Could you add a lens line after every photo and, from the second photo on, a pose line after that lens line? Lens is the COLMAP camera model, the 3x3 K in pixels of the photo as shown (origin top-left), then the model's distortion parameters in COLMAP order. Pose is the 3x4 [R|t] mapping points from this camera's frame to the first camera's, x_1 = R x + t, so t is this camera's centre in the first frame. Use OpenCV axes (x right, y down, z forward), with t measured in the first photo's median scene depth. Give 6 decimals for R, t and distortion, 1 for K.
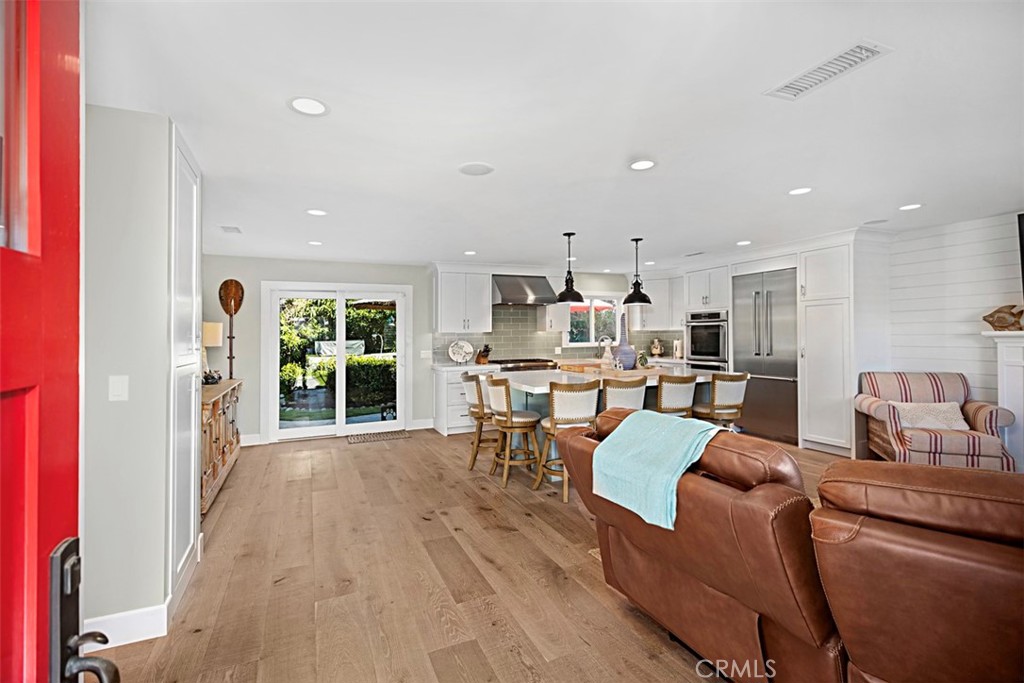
lens RADIAL K [[461.0, 0, 507.8], [0, 461.0, 322.3], [0, 0, 1]] dist [0.006892, 0.000061]
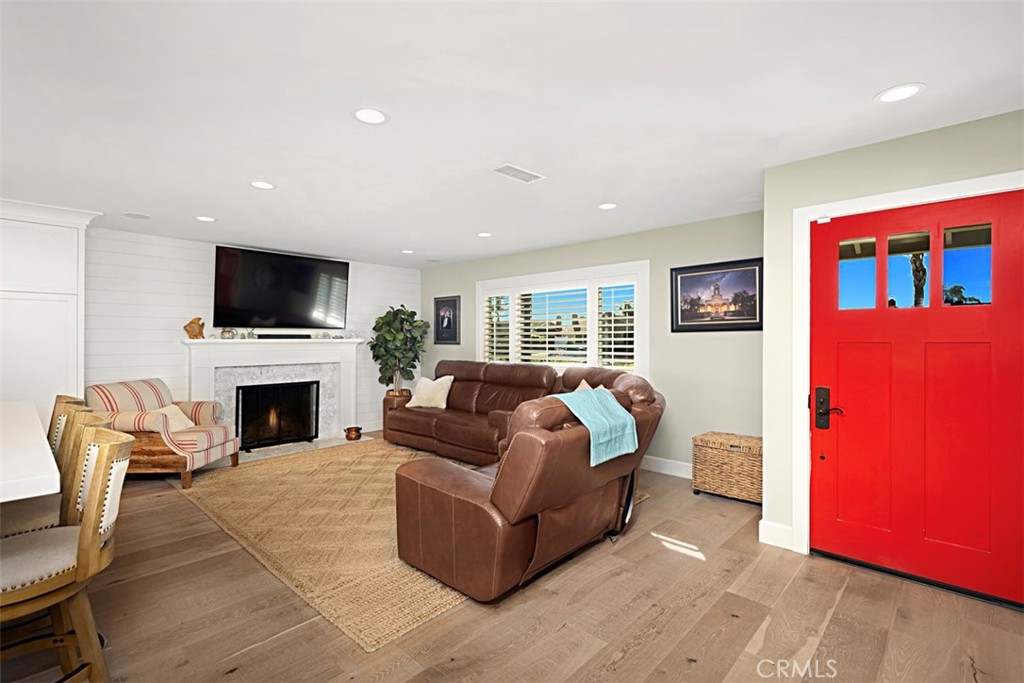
lens RADIAL K [[461.0, 0, 518.0], [0, 461.0, 338.2], [0, 0, 1]] dist [0.006892, 0.000061]
pose [[-0.397226, 0.020845, 0.917484, -0.256262], [-0.018605, 0.999354, -0.030760, 0.026969], [-0.917532, -0.029288, -0.396582, 0.516546]]
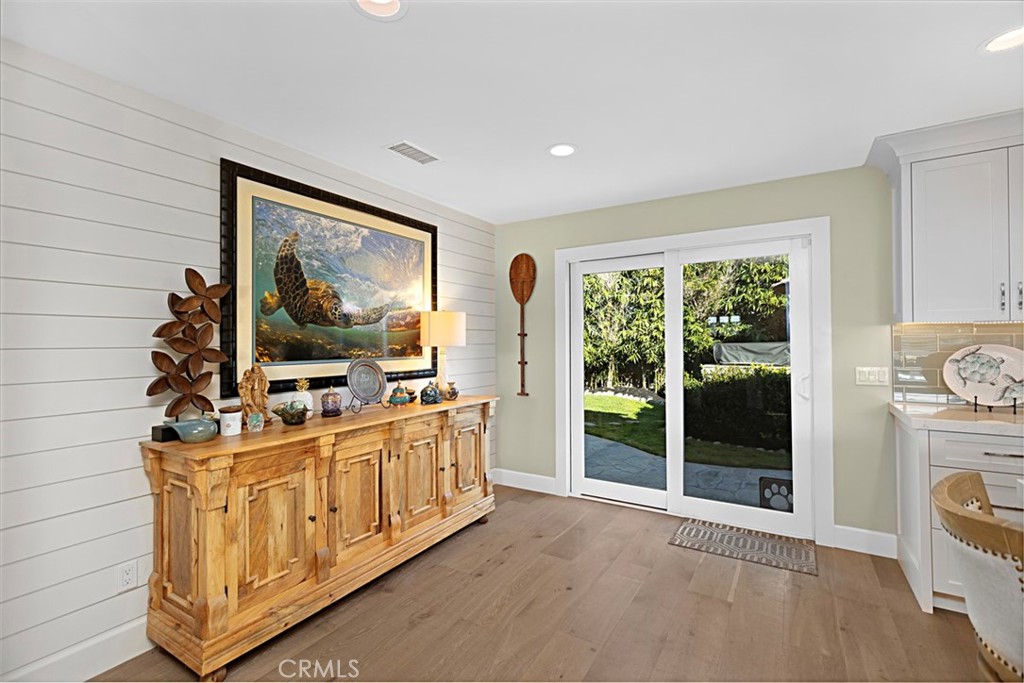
lens RADIAL K [[461.0, 0, 510.9], [0, 461.0, 334.2], [0, 0, 1]] dist [0.006892, 0.000061]
pose [[0.573273, -0.004331, -0.819353, -0.023465], [0.021798, 0.999713, 0.009967, 0.023042], [0.819075, -0.023574, 0.573202, 0.562436]]
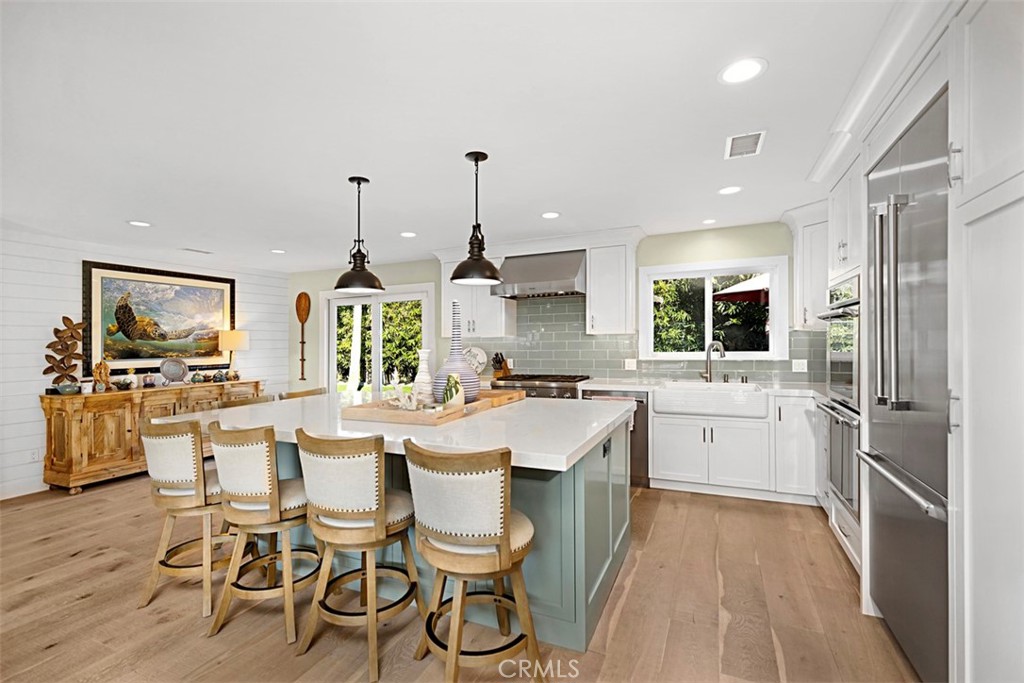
lens RADIAL K [[461.0, 0, 509.8], [0, 461.0, 336.6], [0, 0, 1]] dist [0.006892, 0.000061]
pose [[0.669716, -0.006886, -0.742585, 0.597980], [0.026919, 0.999525, 0.015009, 0.013091], [0.742129, -0.030042, 0.669583, 0.596131]]
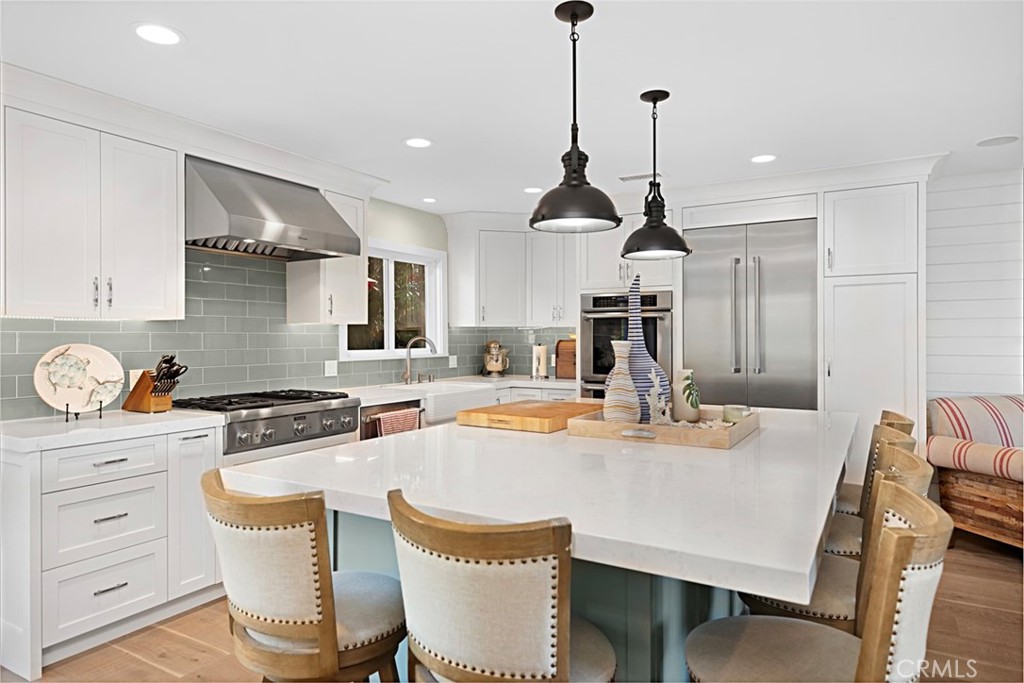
lens RADIAL K [[633.2, 0, 511.7], [0, 633.2, 333.5], [0, 0, 1]] dist [0.014303, 0.005281]
pose [[0.814021, 0.014191, 0.580662, -0.131520], [-0.024692, 0.999643, 0.010186, 0.023531], [-0.580310, -0.022629, 0.814081, 0.534704]]
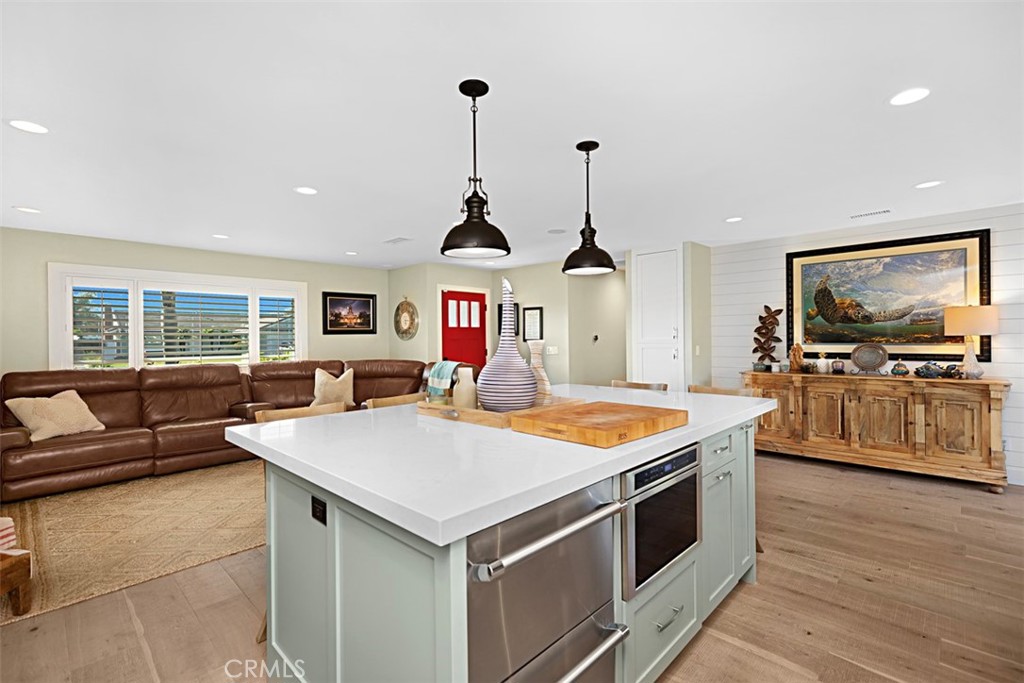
lens RADIAL K [[461.0, 0, 506.7], [0, 461.0, 333.2], [0, 0, 1]] dist [0.006892, 0.000061]
pose [[-0.928470, 0.020230, -0.370855, 0.347497], [0.034210, 0.998929, -0.031157, 0.036663], [0.369827, -0.041616, -0.928168, 1.203182]]
